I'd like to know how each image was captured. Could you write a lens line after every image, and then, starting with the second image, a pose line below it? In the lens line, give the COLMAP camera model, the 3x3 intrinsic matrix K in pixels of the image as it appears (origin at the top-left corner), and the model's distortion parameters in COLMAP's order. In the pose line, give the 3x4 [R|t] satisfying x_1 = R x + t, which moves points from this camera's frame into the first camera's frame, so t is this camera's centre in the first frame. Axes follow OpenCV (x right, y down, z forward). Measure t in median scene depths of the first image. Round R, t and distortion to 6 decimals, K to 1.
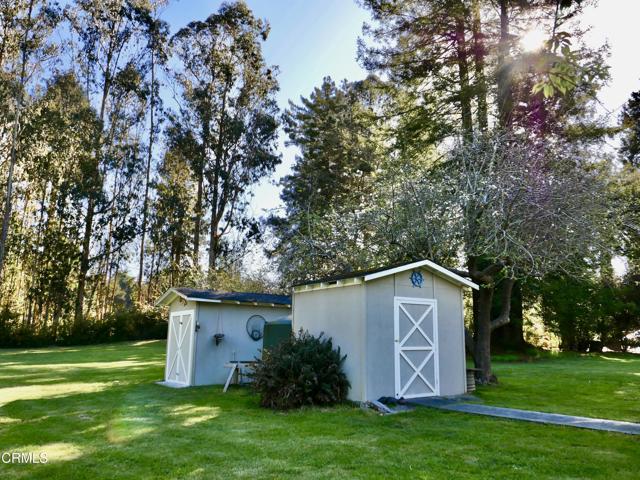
lens RADIAL K [[520.3, 0, 320.0], [0, 520.3, 240.0], [0, 0, 1]] dist [-0.005670, -0.001619]
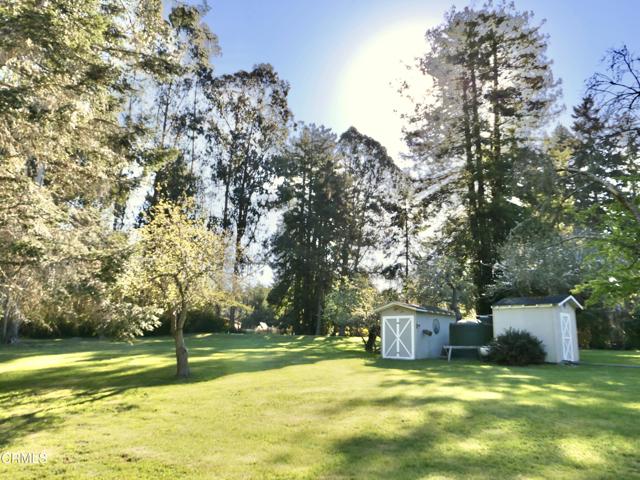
lens RADIAL K [[464.0, 0, 320.0], [0, 464.0, 240.0], [0, 0, 1]] dist [-0.007409, -0.001106]
pose [[0.981363, 0.050323, 0.185458, -0.258073], [-0.047589, 0.998683, -0.019167, -0.022375], [-0.186179, 0.009984, 0.982465, -0.143551]]
